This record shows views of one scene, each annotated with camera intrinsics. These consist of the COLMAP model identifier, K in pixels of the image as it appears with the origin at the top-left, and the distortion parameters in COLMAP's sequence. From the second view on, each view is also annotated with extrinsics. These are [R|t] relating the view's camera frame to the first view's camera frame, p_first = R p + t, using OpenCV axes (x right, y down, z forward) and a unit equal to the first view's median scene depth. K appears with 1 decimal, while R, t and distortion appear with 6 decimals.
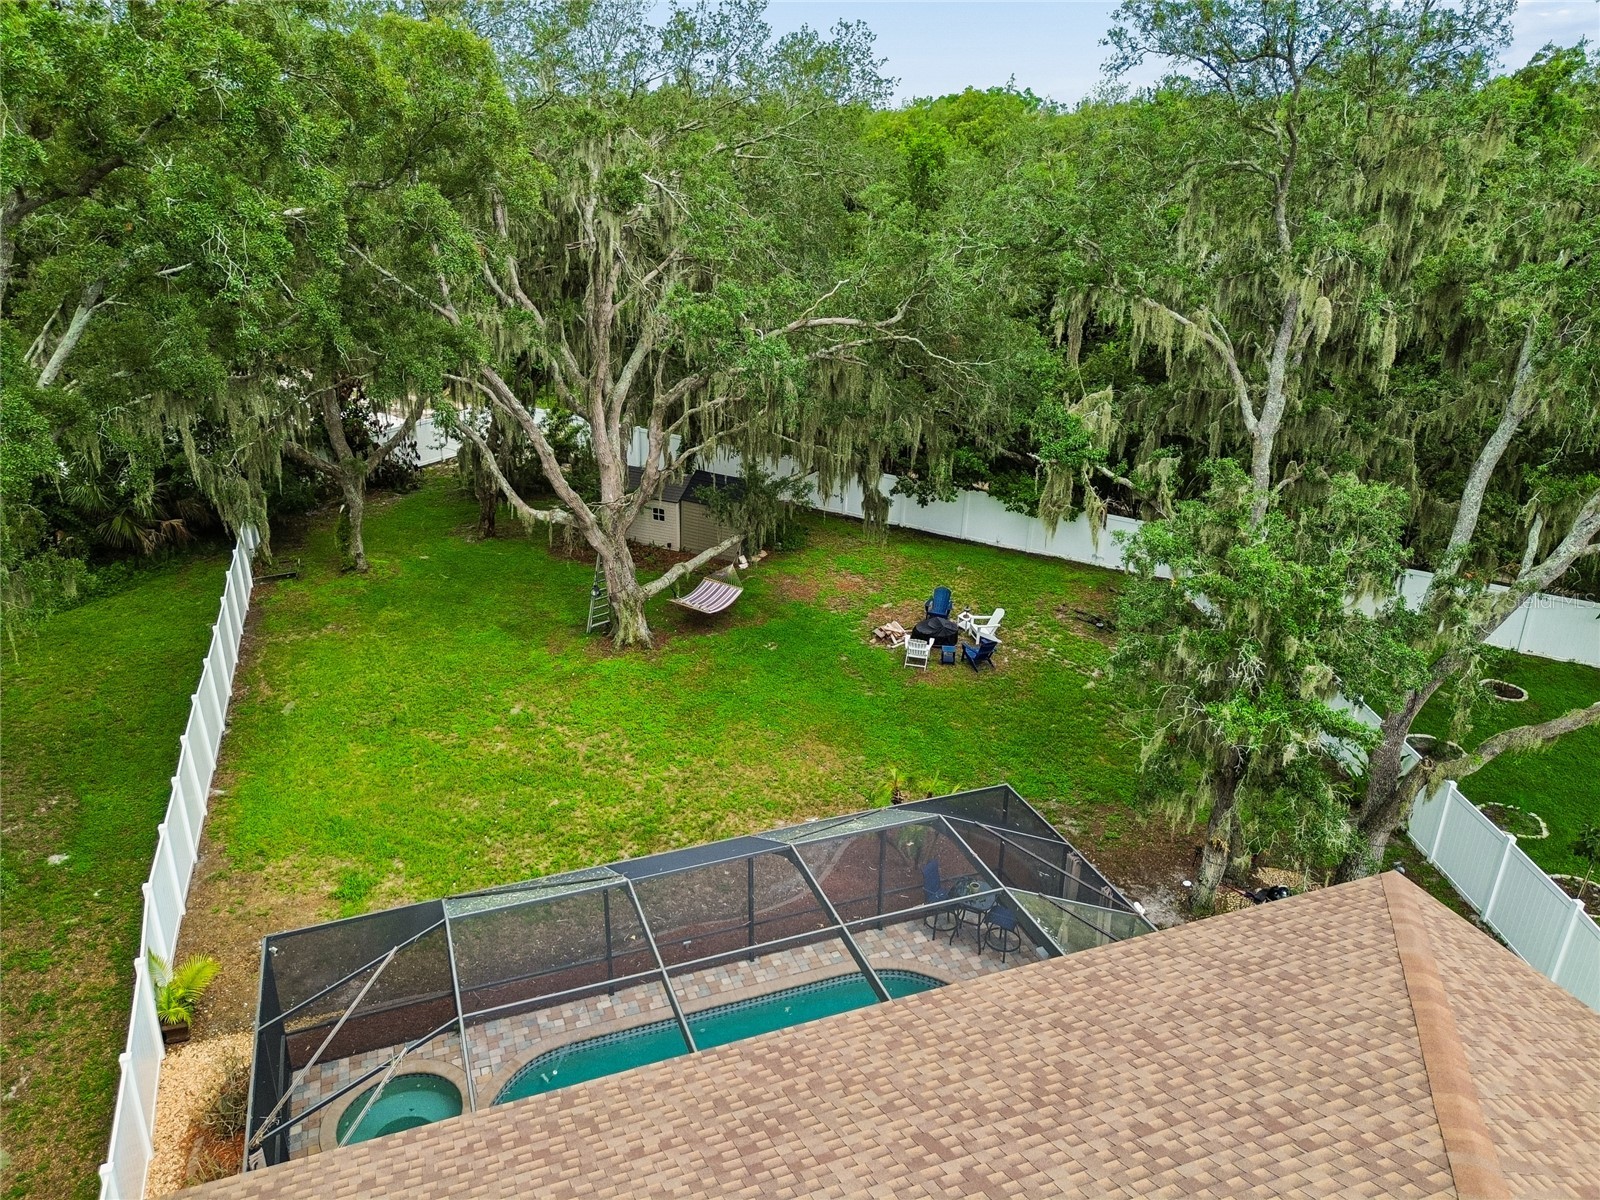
lens RADIAL K [[1113.0, 0, 800.5], [0, 1113.0, 587.4], [0, 0, 1]] dist [0.061736, -0.047026]
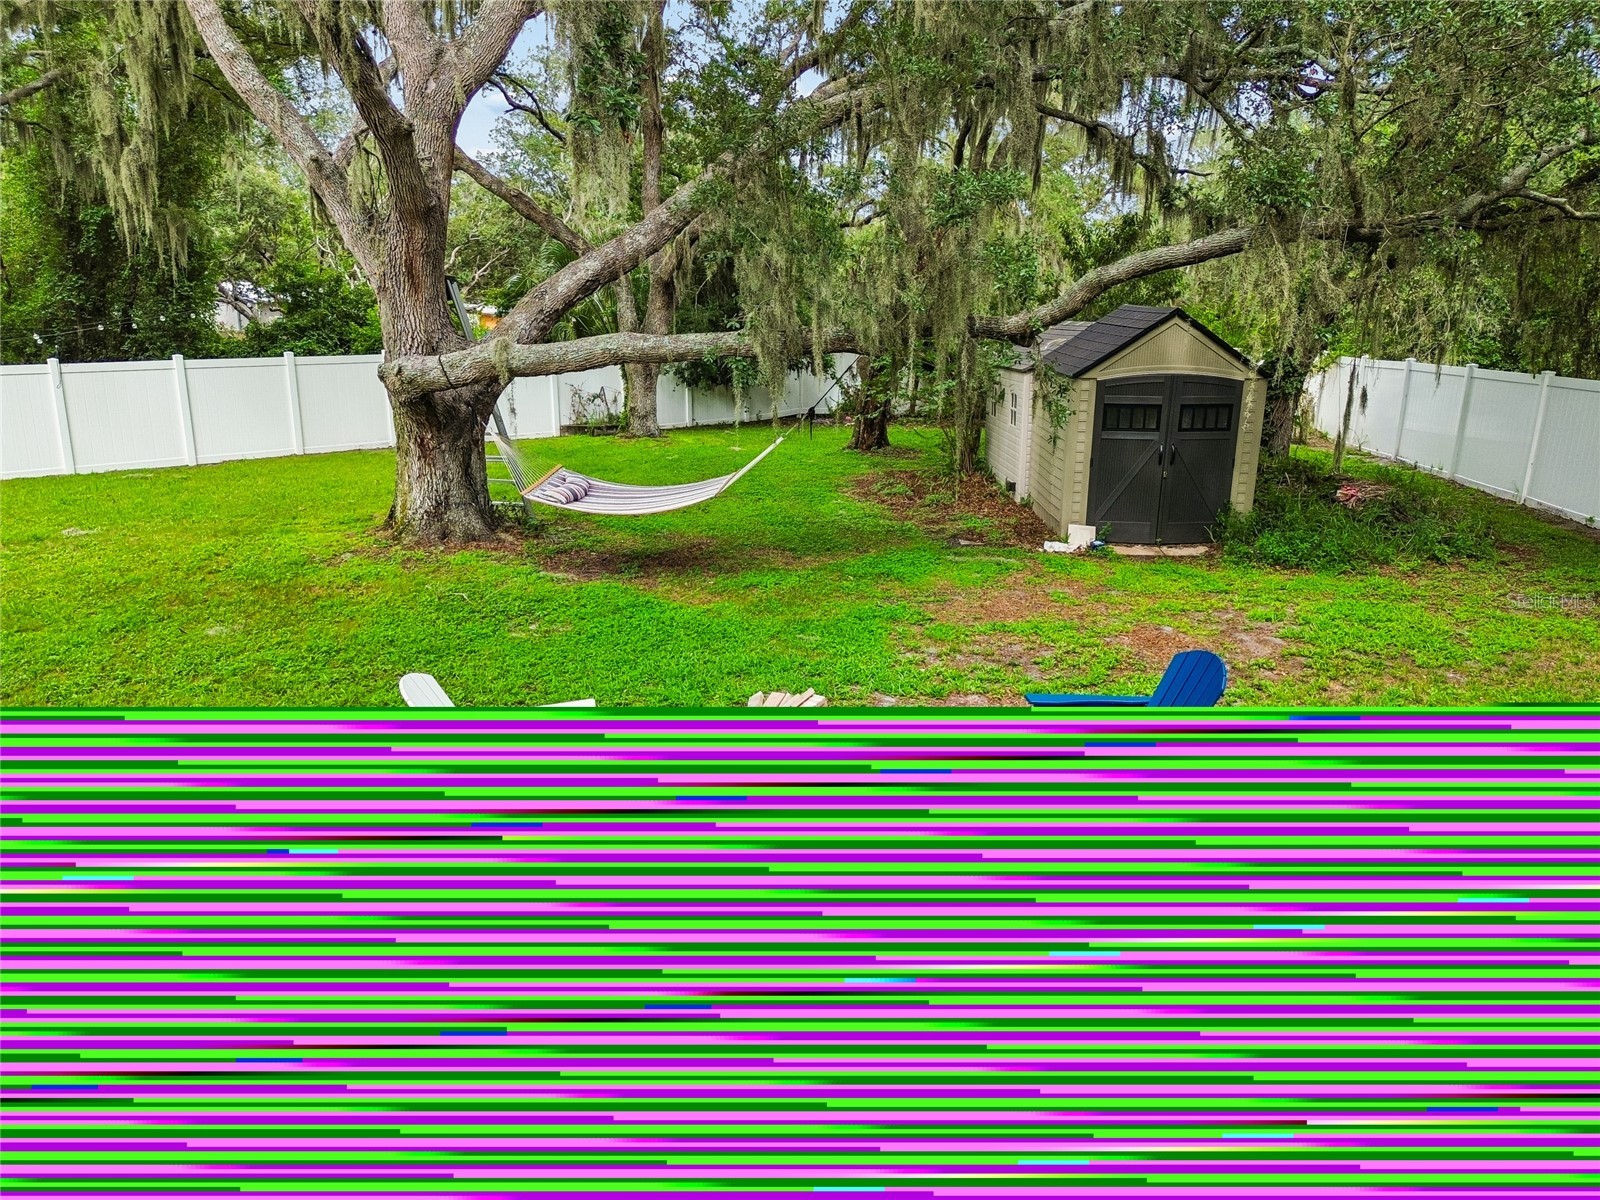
lens RADIAL K [[1113.0, 0, 800.5], [0, 1113.0, 587.4], [0, 0, 1]] dist [0.061736, -0.047026]
pose [[0.400235, 0.188524, -0.896812, 0.262335], [-0.340183, 0.939252, 0.045626, 0.004848], [0.850933, 0.286819, 0.440054, 0.901958]]
